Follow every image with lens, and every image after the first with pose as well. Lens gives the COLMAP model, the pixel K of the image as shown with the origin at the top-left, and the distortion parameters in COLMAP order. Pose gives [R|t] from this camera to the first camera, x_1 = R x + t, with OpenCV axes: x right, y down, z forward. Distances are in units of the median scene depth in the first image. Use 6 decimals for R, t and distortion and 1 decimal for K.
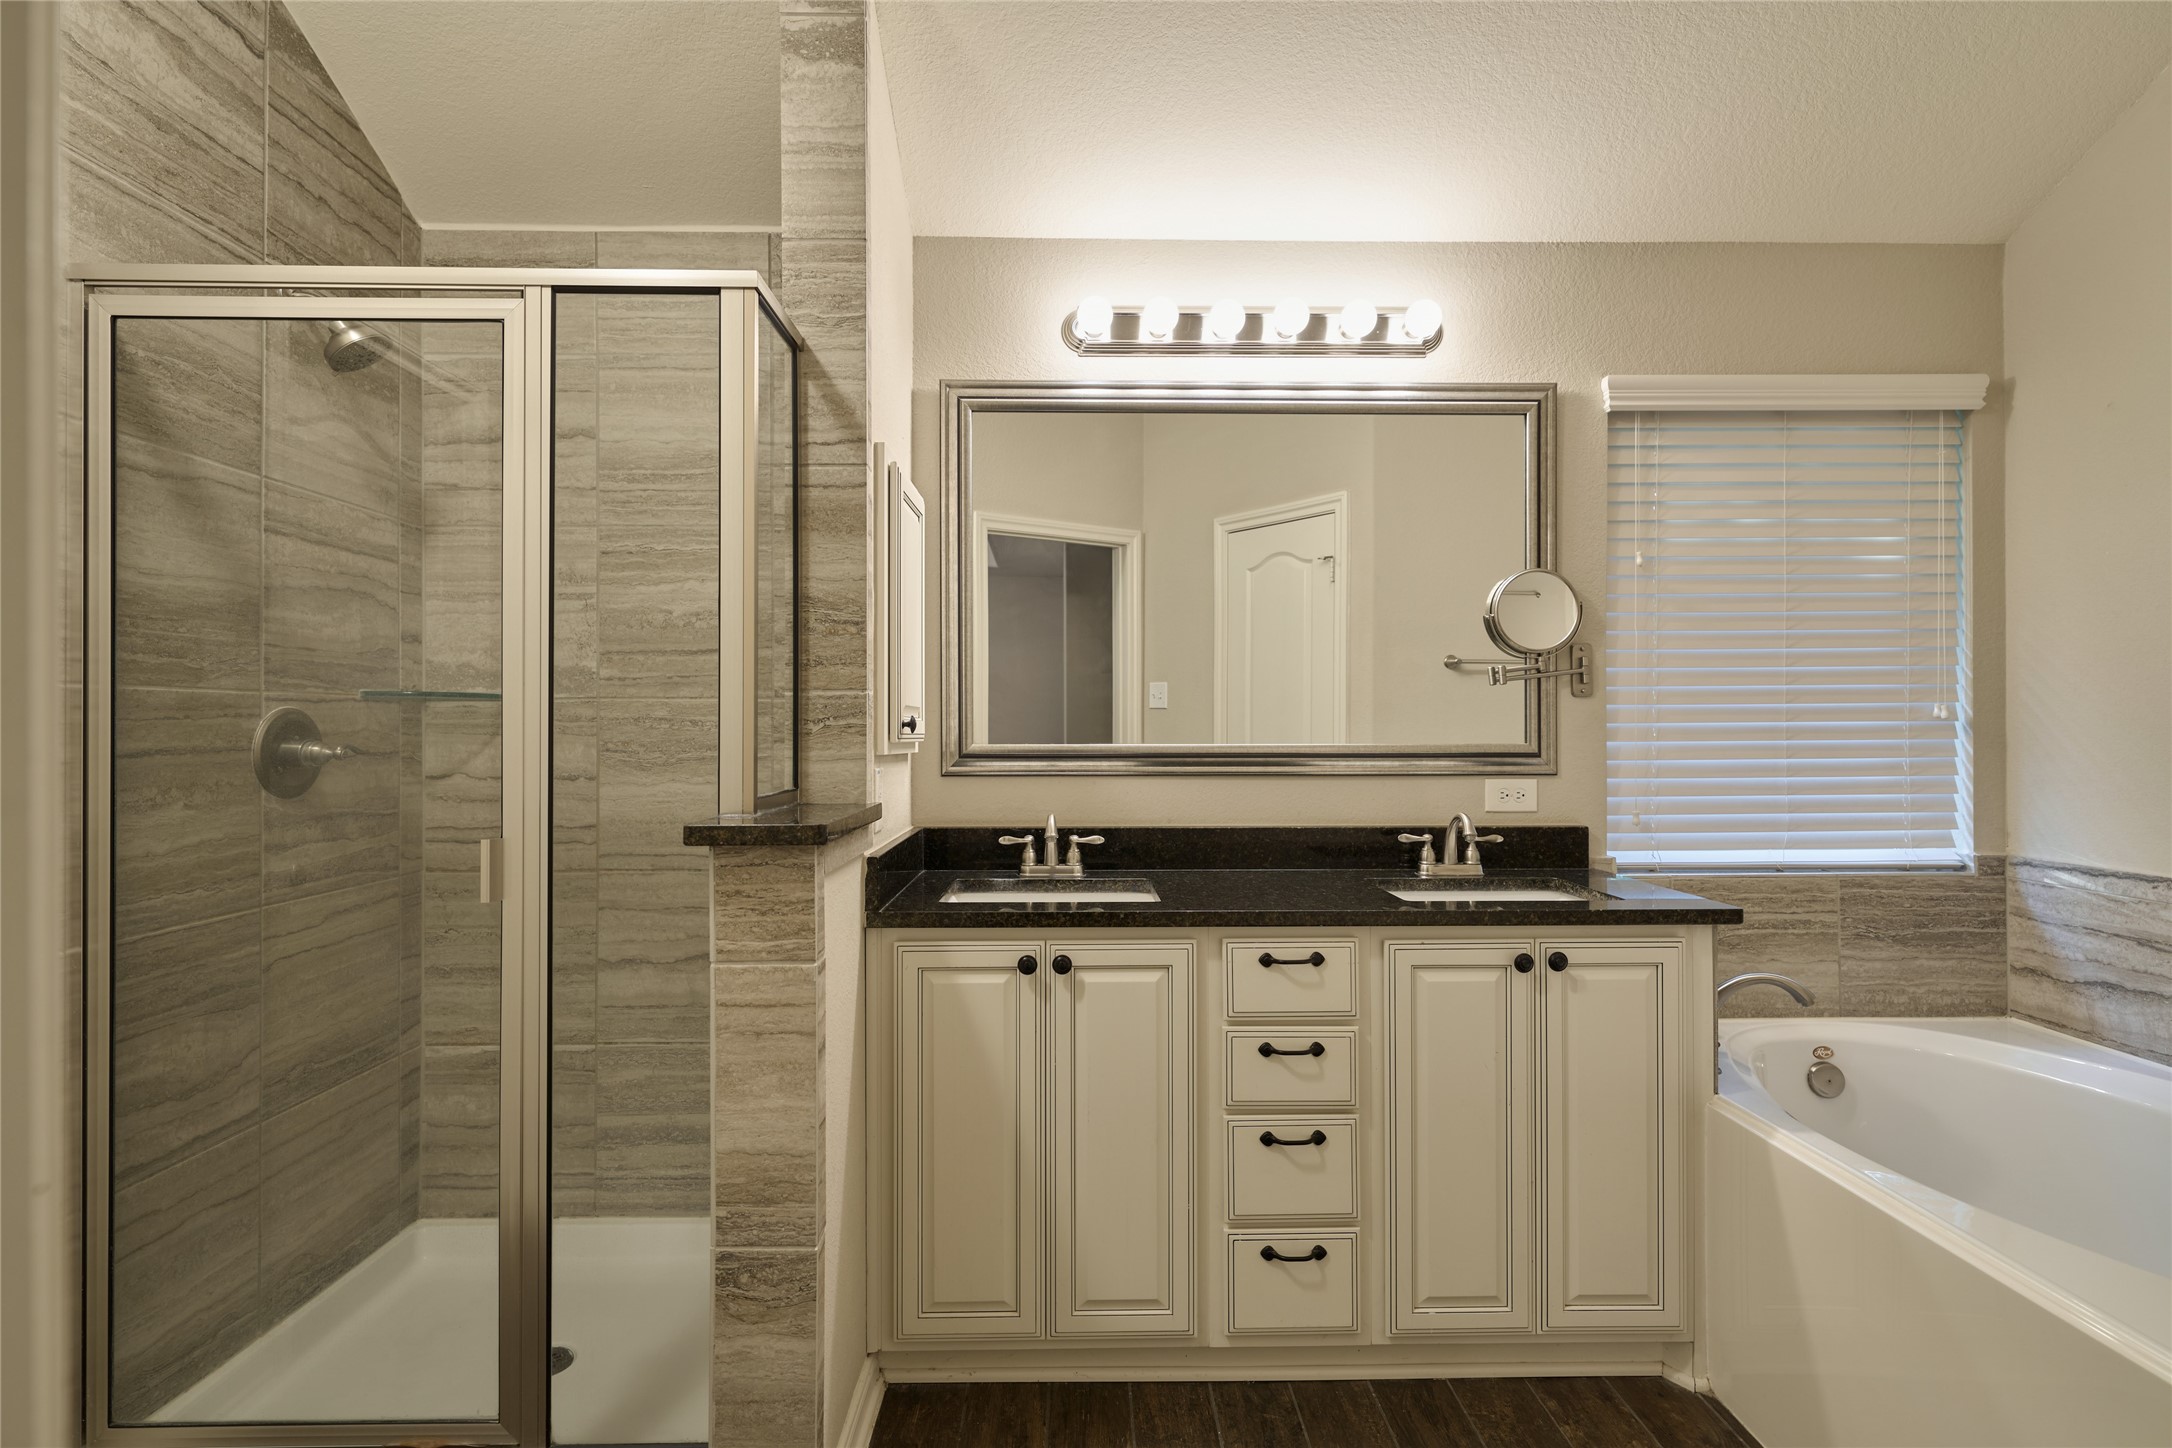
lens RADIAL K [[1039.5, 0, 1086.0], [0, 1039.5, 724.0], [0, 0, 1]] dist [-0.000305, -0.000092]
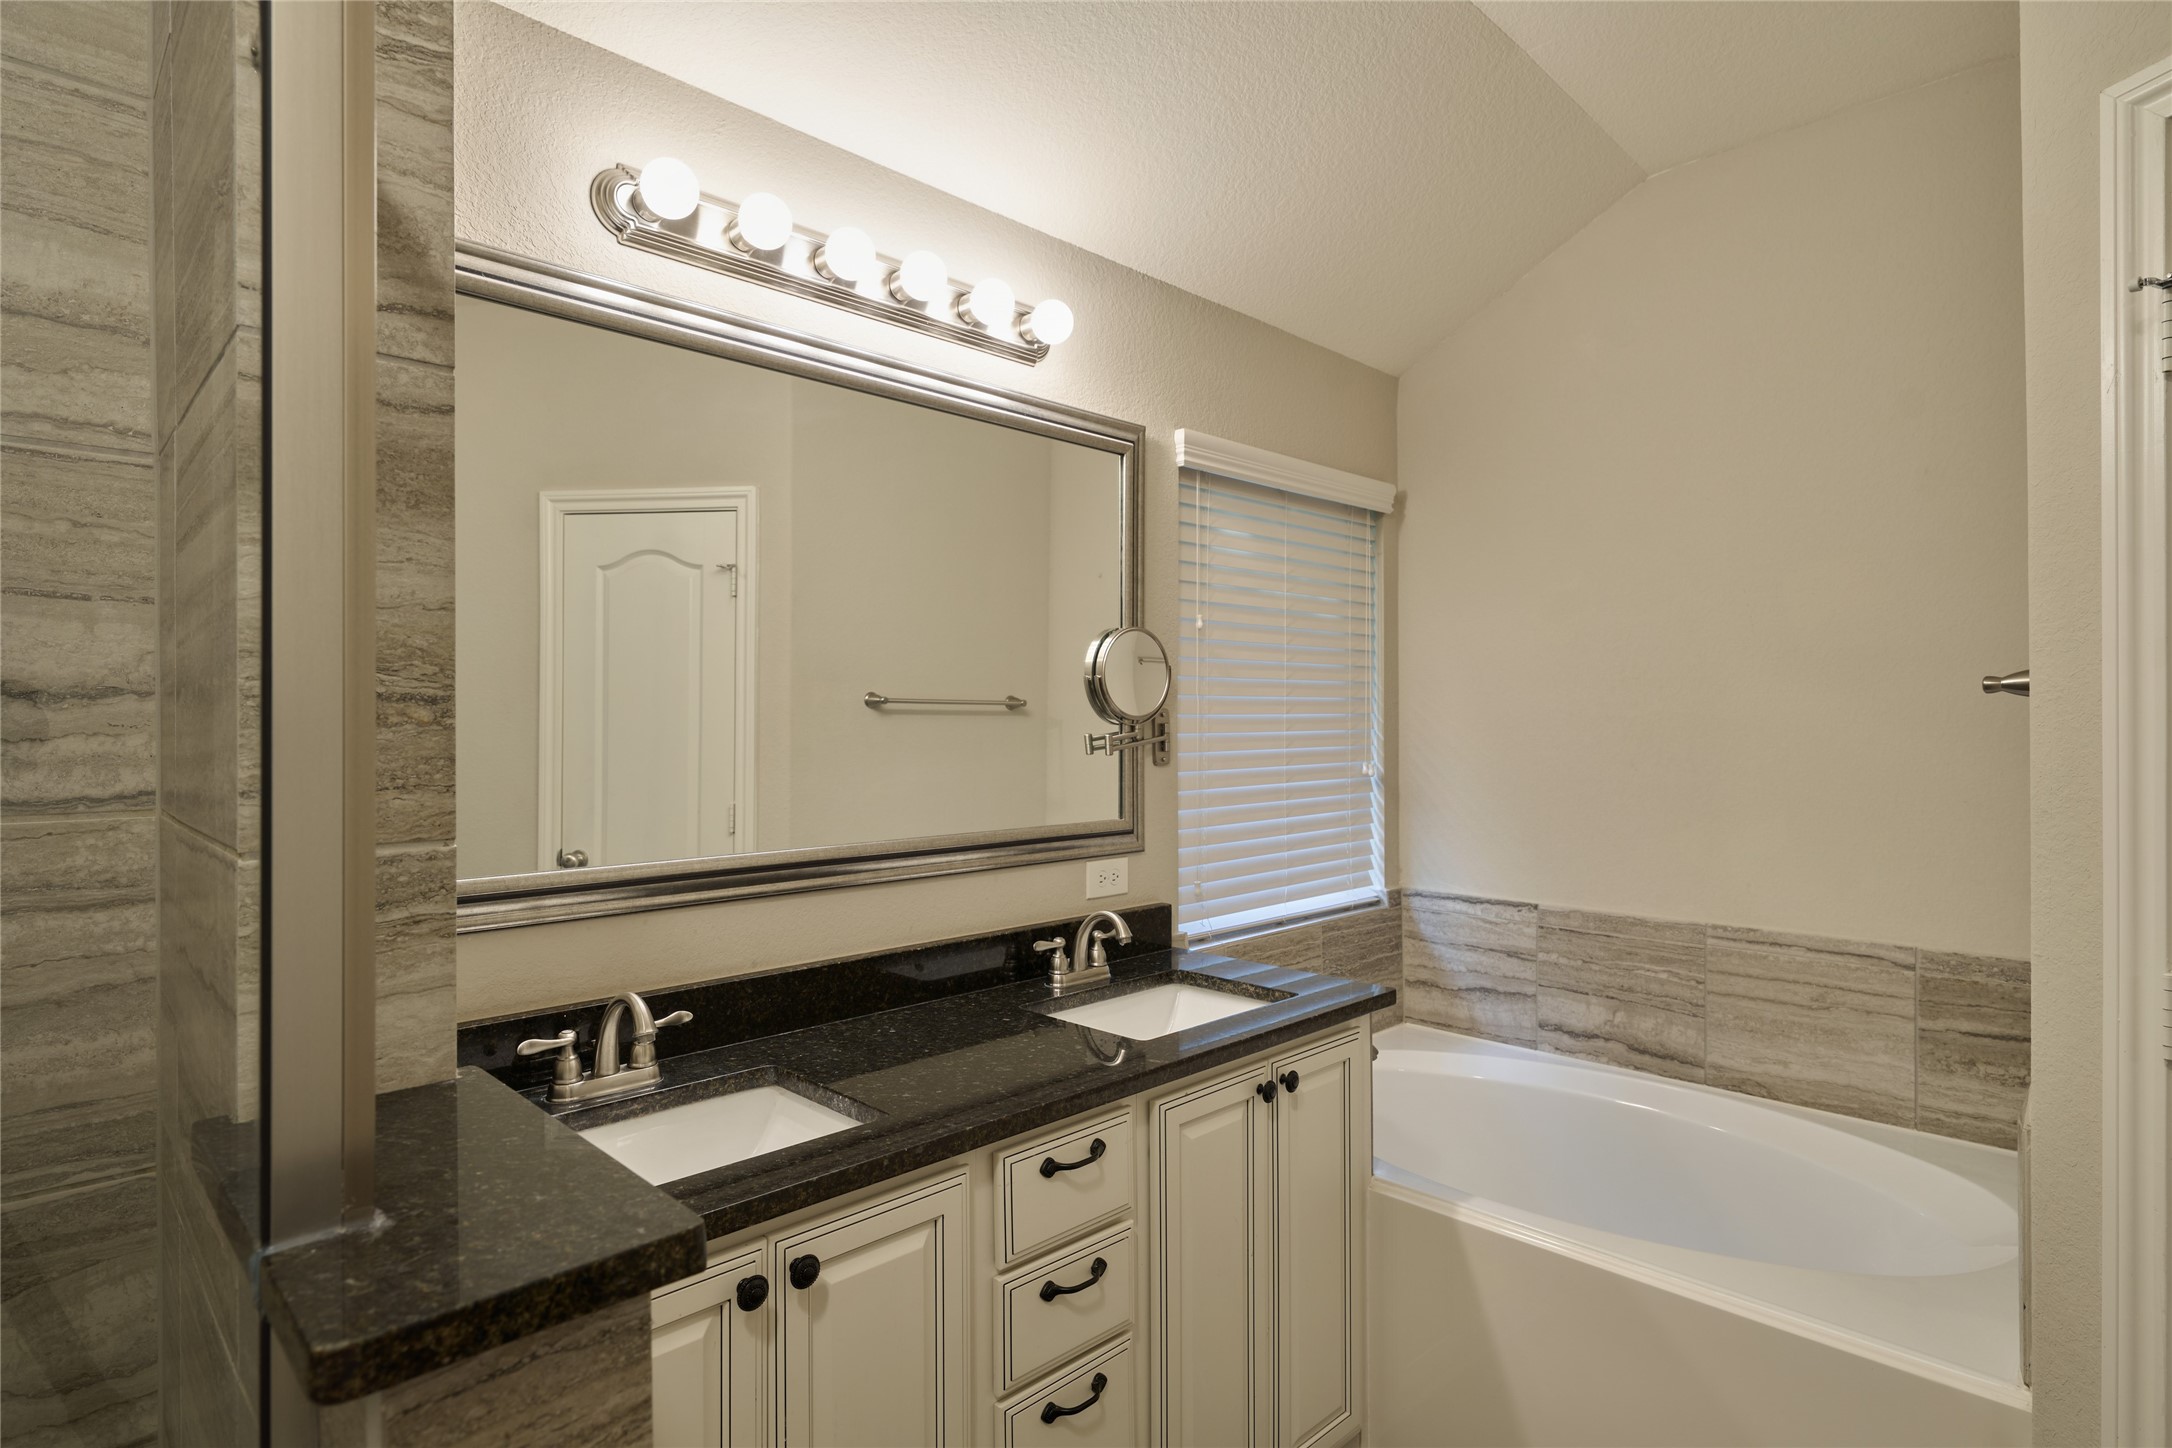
lens RADIAL K [[1112.2, 0, 1086.0], [0, 1112.2, 724.0], [0, 0, 1]] dist [0.002375, 0.000947]
pose [[0.724786, -0.001080, 0.688973, -0.264920], [0.001198, 0.999999, 0.000307, -0.064491], [-0.688973, 0.000603, 0.724787, 0.321406]]
